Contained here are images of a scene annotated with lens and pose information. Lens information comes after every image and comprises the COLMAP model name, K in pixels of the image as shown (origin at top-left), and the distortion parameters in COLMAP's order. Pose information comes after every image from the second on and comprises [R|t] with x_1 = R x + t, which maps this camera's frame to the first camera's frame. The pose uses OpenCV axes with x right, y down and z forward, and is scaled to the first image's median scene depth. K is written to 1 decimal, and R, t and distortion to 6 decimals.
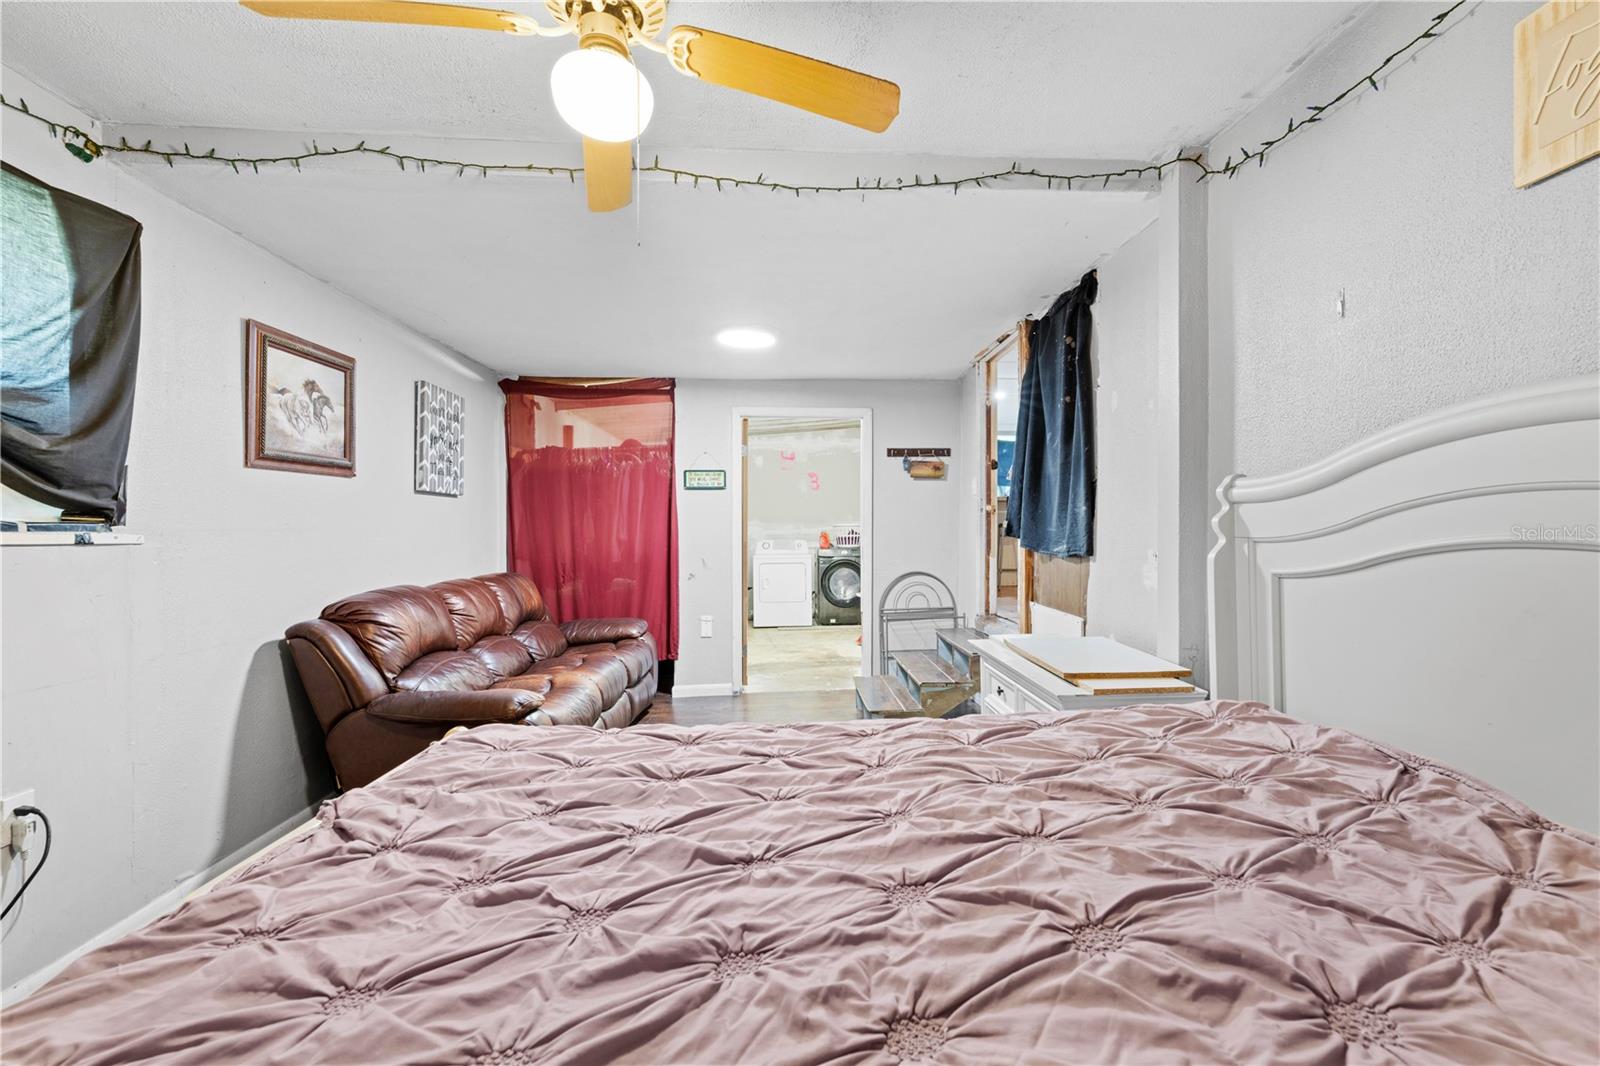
lens RADIAL K [[687.1, 0, 798.8], [0, 687.1, 532.8], [0, 0, 1]] dist [-0.000347, 0.000533]
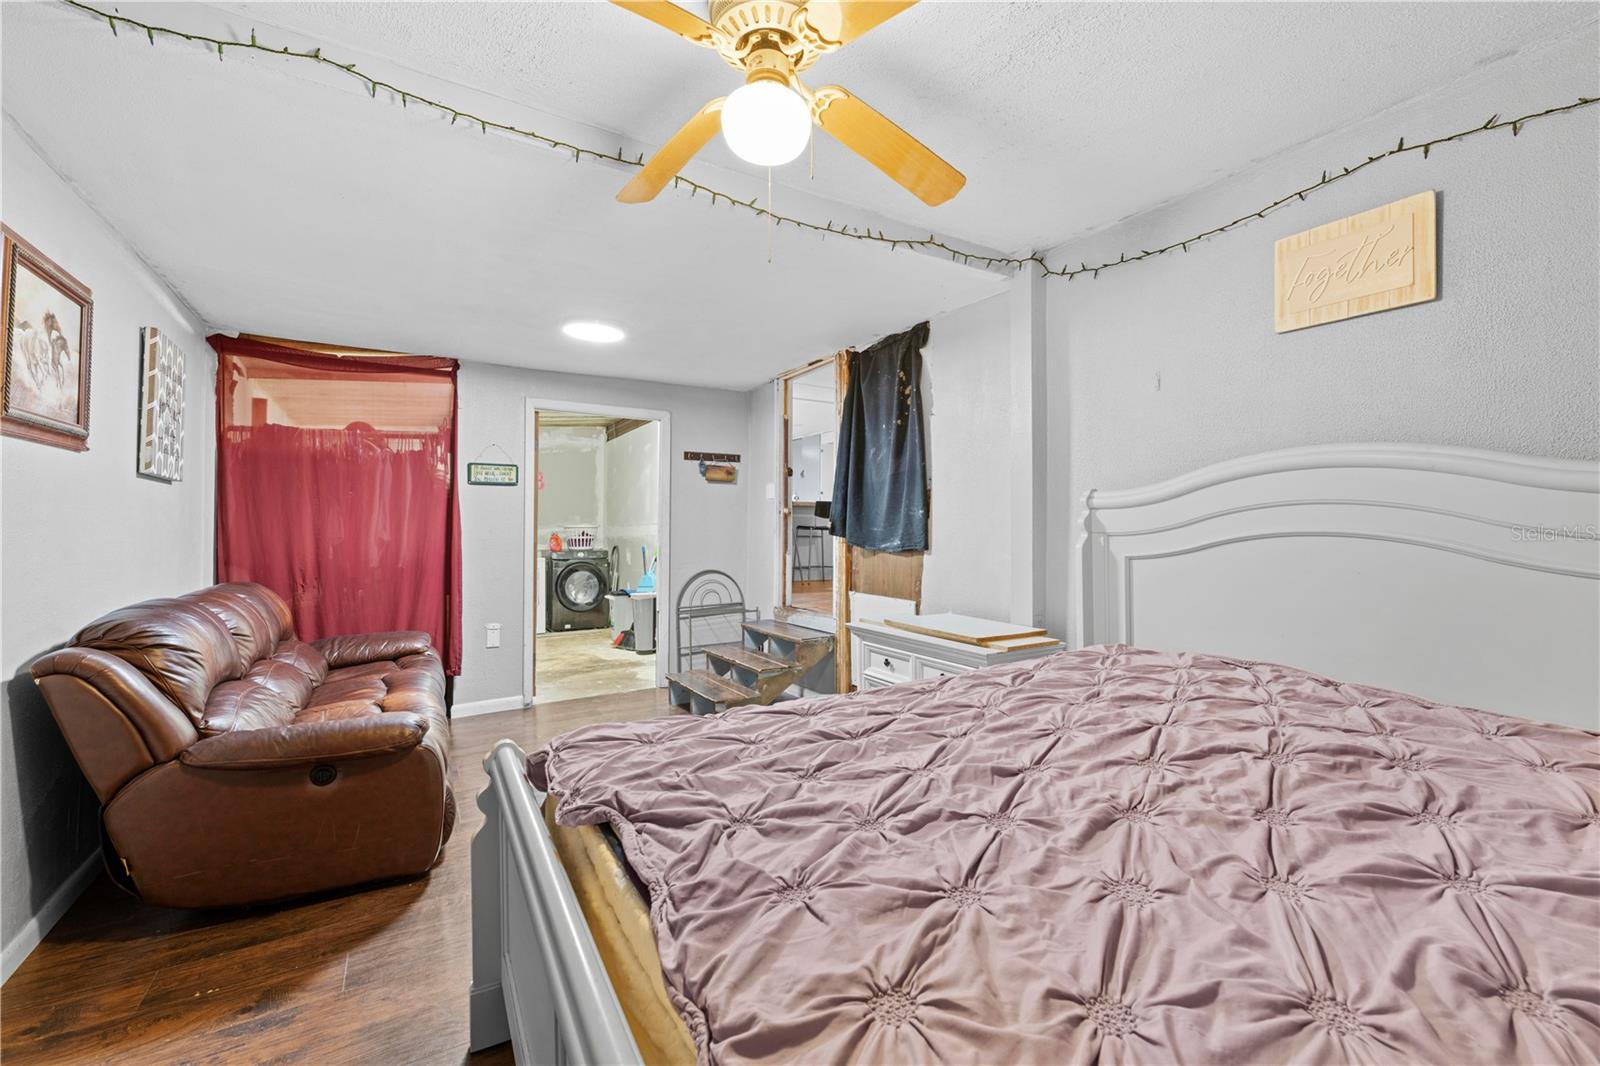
lens RADIAL K [[687.1, 0, 799.3], [0, 687.1, 524.0], [0, 0, 1]] dist [-0.000347, 0.000533]
pose [[0.883770, 0.009232, 0.467830, -0.347306], [-0.000685, 0.999830, -0.018437, 0.009109], [-0.467921, 0.015973, 0.883626, 0.008839]]
